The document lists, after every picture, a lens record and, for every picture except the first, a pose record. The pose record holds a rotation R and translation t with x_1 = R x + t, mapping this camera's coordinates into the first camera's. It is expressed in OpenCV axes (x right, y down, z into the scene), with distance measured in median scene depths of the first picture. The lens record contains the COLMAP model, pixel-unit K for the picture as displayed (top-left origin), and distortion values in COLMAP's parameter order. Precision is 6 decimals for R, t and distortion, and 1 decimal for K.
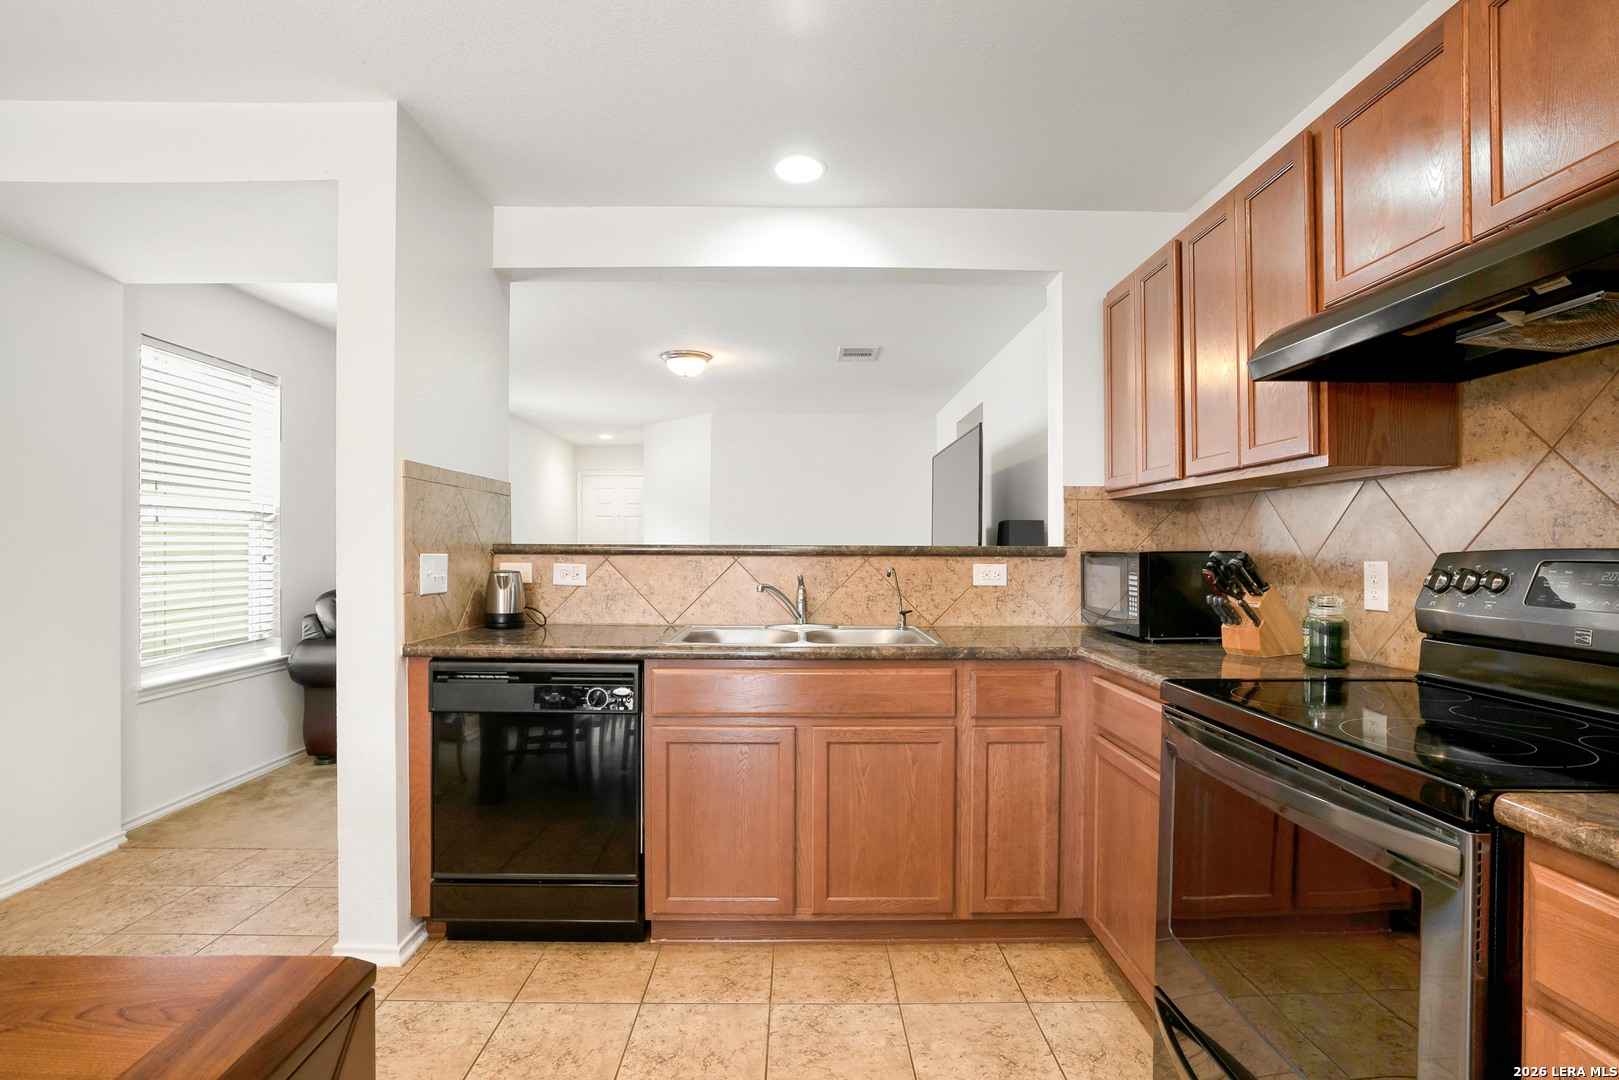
lens RADIAL K [[789.7, 0, 820.2], [0, 789.7, 546.7], [0, 0, 1]] dist [-0.013742, 0.003801]
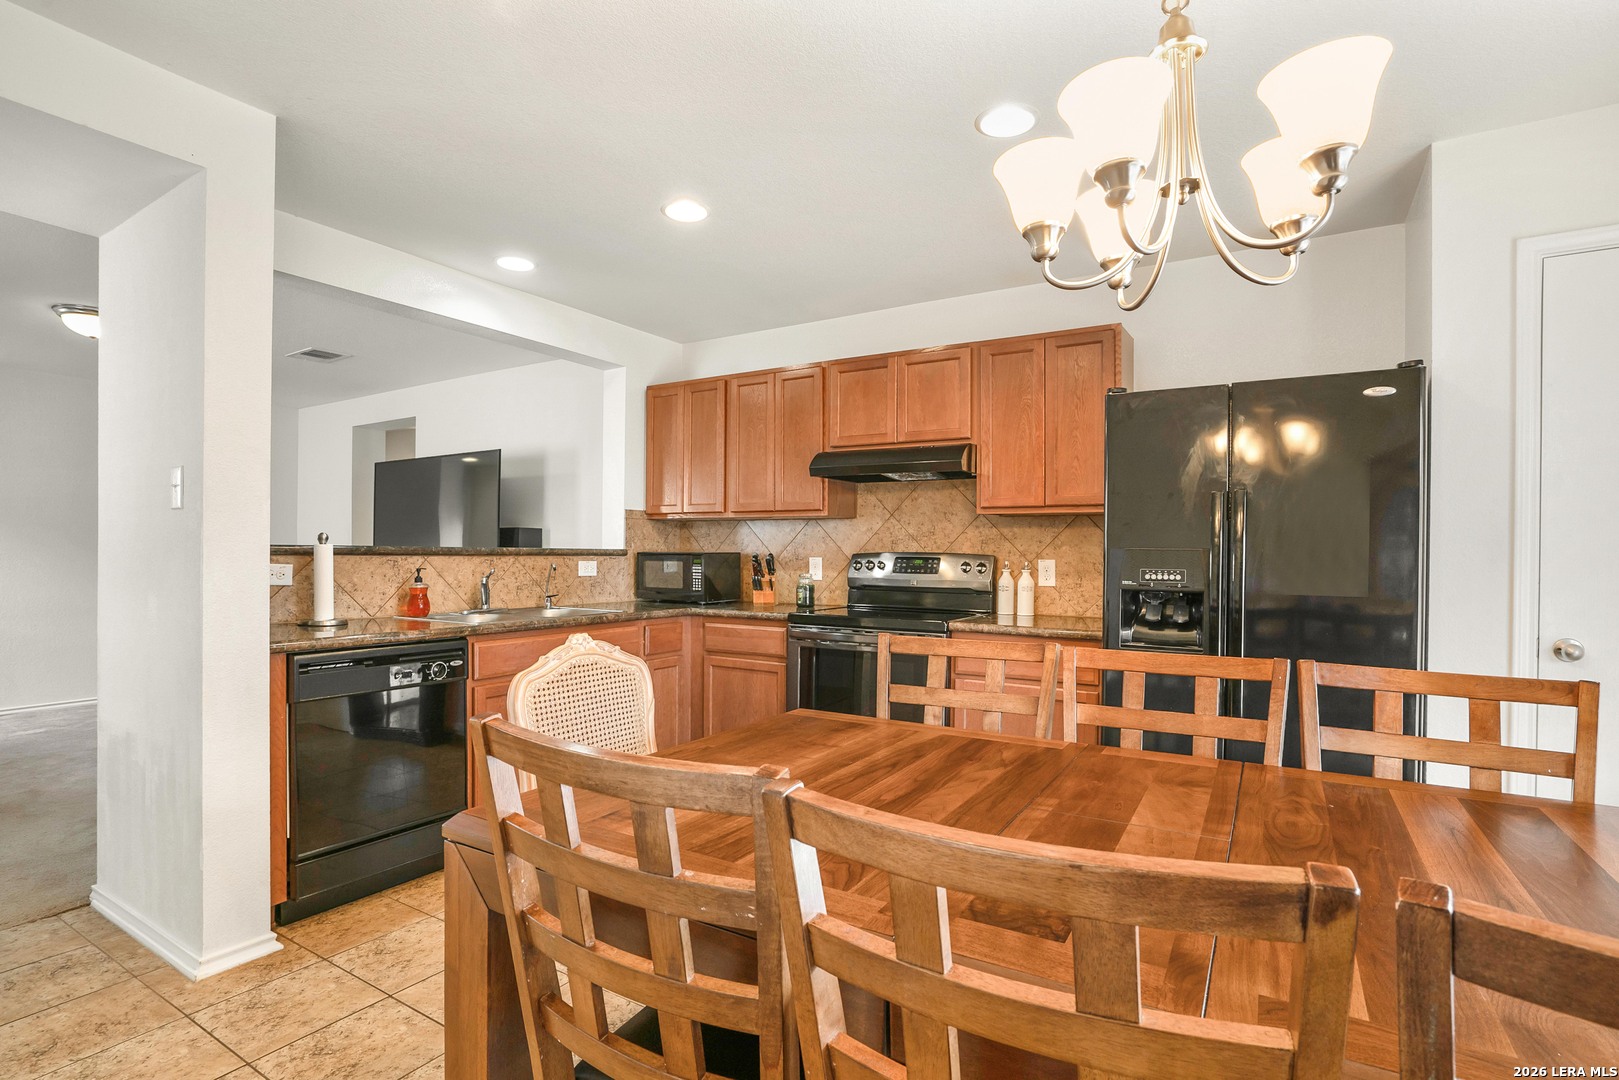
lens RADIAL K [[789.7, 0, 804.5], [0, 789.7, 550.8], [0, 0, 1]] dist [-0.013742, 0.003801]
pose [[0.554382, 0.002199, 0.832260, -0.770488], [-0.007359, 0.999970, 0.002260, -0.002953], [-0.832230, -0.007378, 0.554381, -0.129297]]
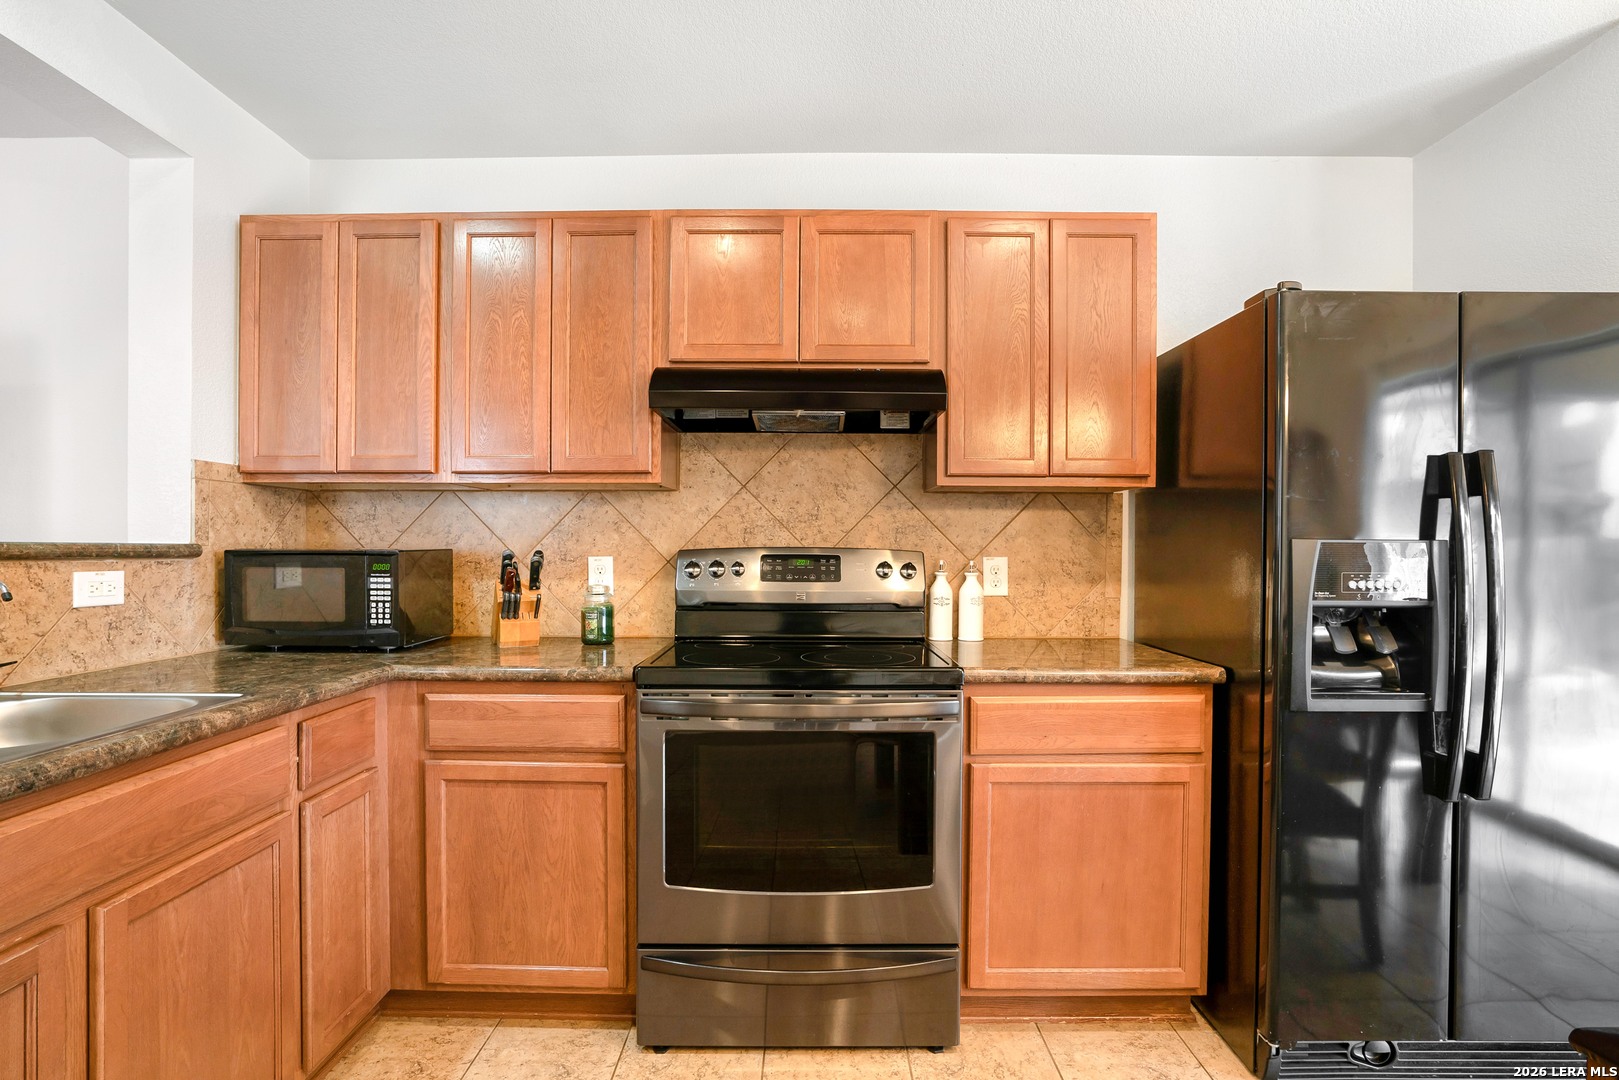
lens RADIAL K [[789.7, 0, 796.3], [0, 789.7, 541.8], [0, 0, 1]] dist [-0.013742, 0.003801]
pose [[0.053217, 0.003806, 0.998576, -0.378415], [-0.003540, 0.999987, -0.003623, -0.001193], [-0.998577, -0.003342, 0.053230, 0.418798]]
